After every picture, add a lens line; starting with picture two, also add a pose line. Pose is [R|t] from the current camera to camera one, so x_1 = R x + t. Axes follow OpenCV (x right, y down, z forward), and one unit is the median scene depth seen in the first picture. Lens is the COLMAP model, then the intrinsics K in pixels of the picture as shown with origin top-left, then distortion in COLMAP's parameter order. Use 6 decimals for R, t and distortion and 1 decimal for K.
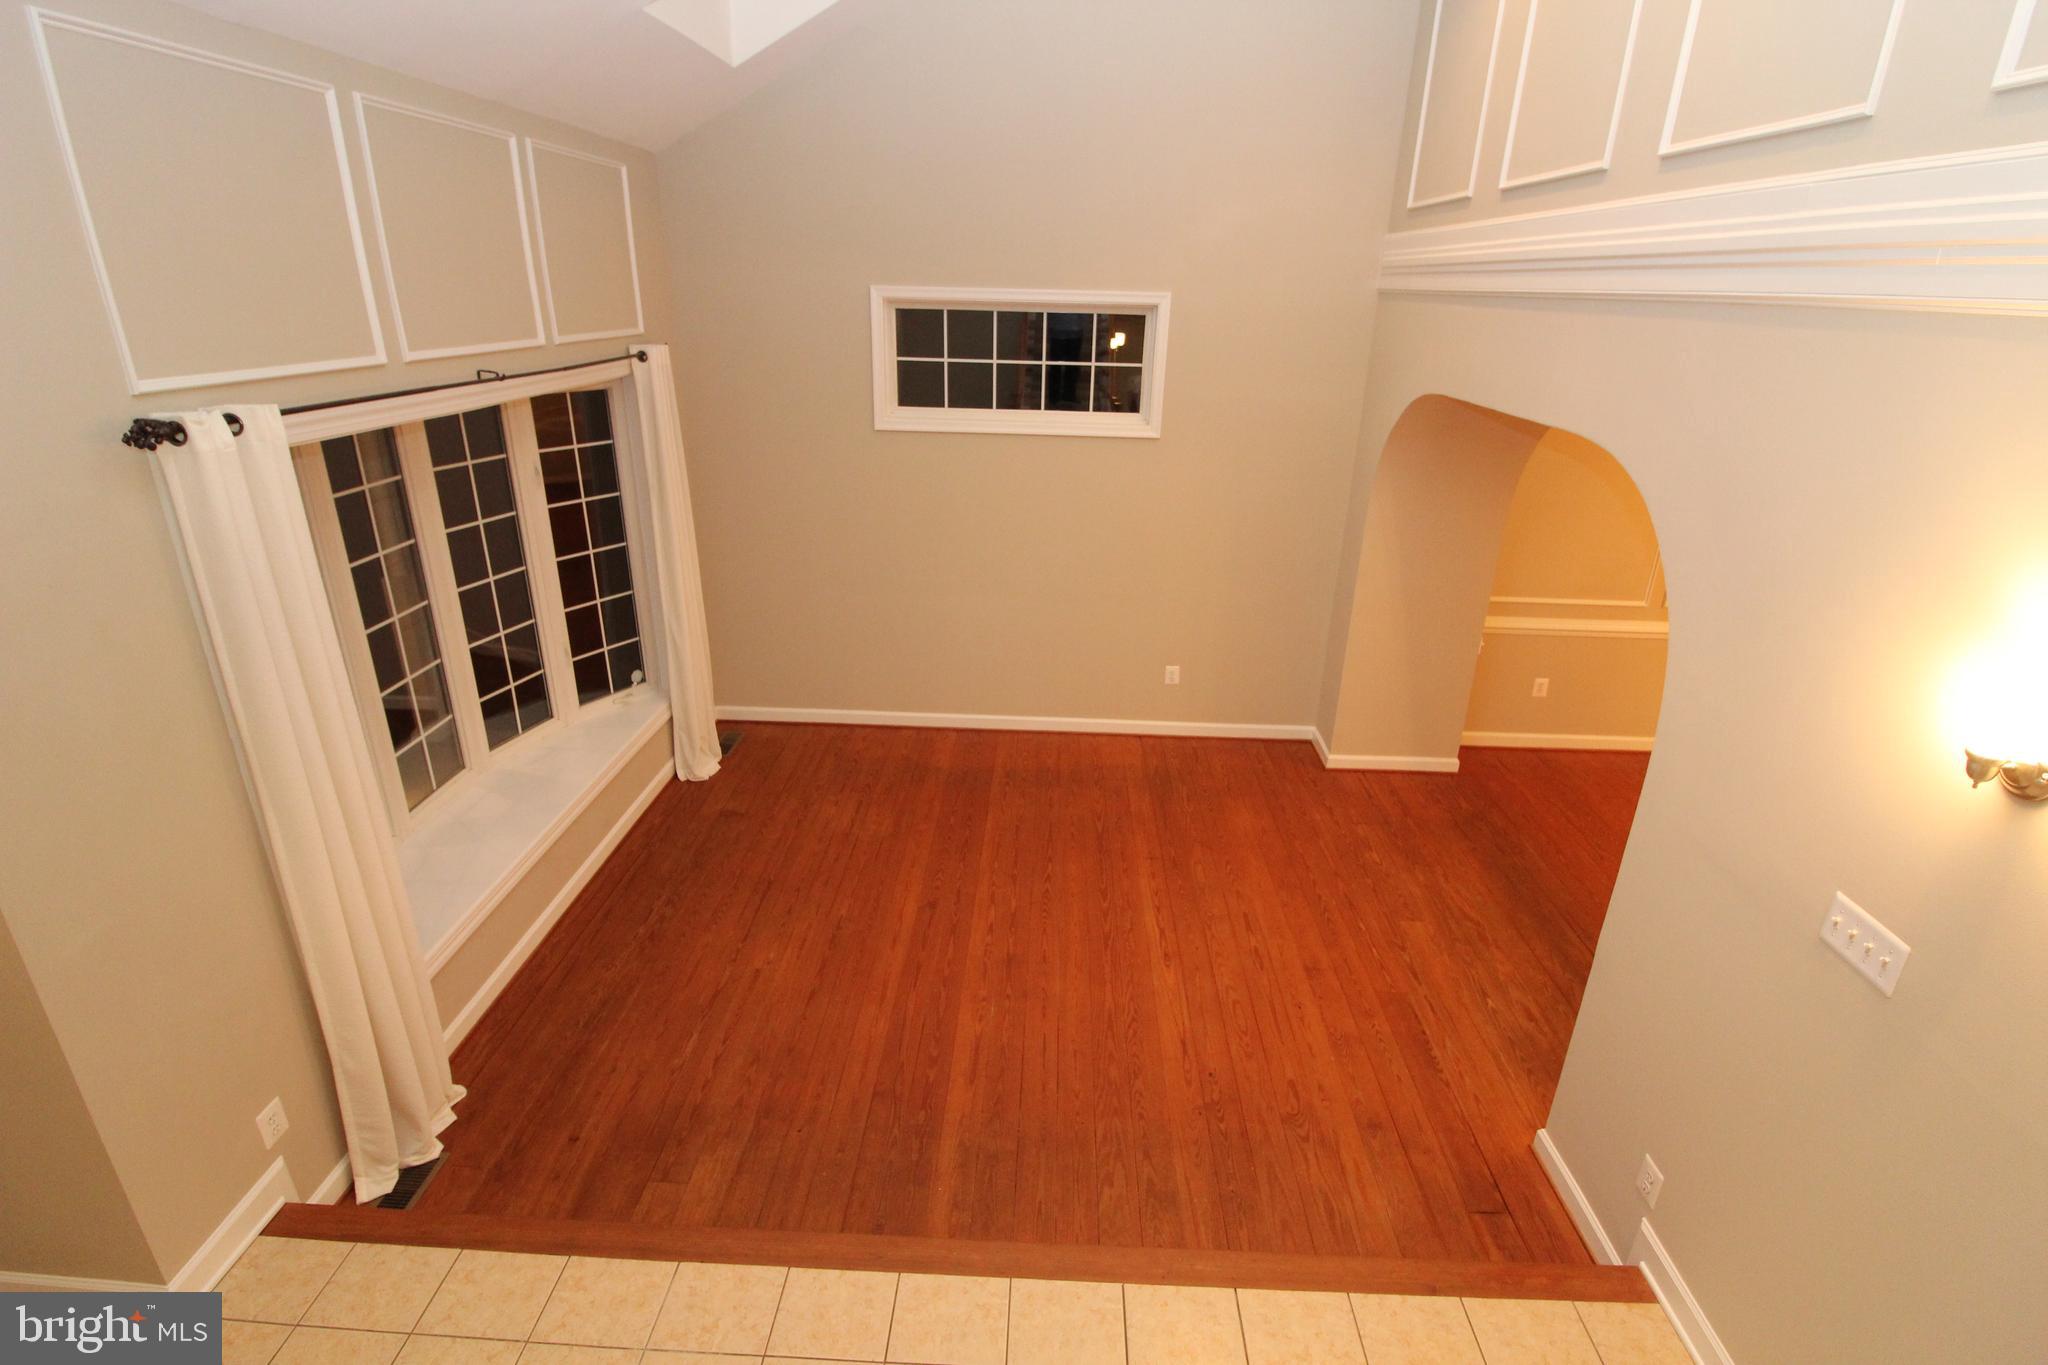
lens RADIAL K [[956.4, 0, 1027.5], [0, 956.4, 669.1], [0, 0, 1]] dist [-0.012417, -0.003432]
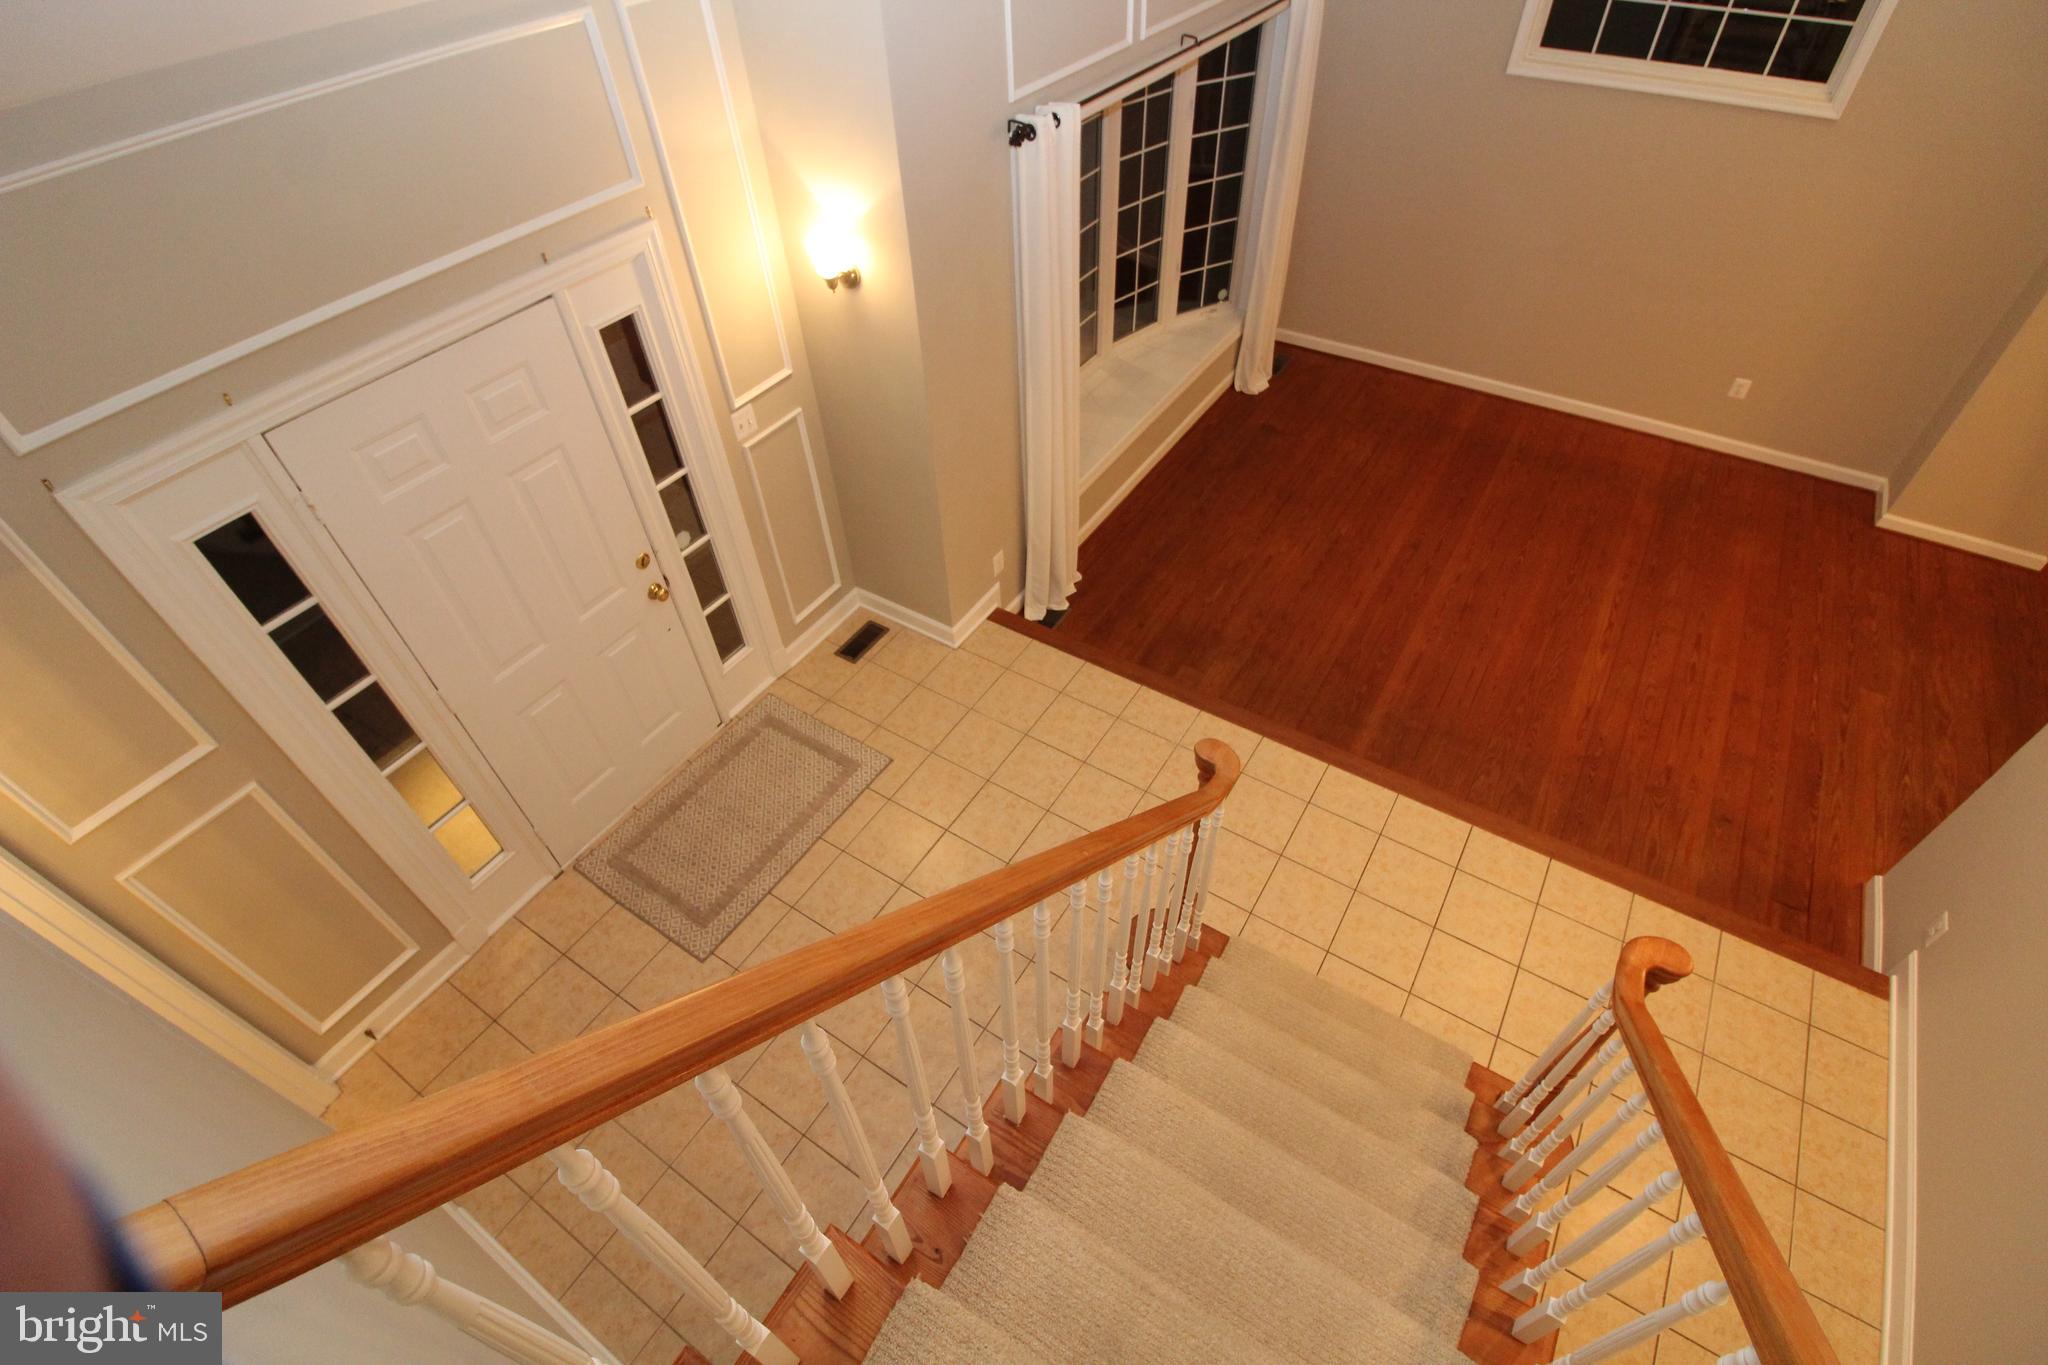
lens RADIAL K [[956.4, 0, 1027.3], [0, 956.4, 670.5], [0, 0, 1]] dist [-0.012417, -0.003432]
pose [[0.859676, 0.332260, -0.388021, -0.000771], [-0.144888, 0.886974, 0.438503, -0.083118], [0.489862, -0.320751, 0.810651, -0.314803]]
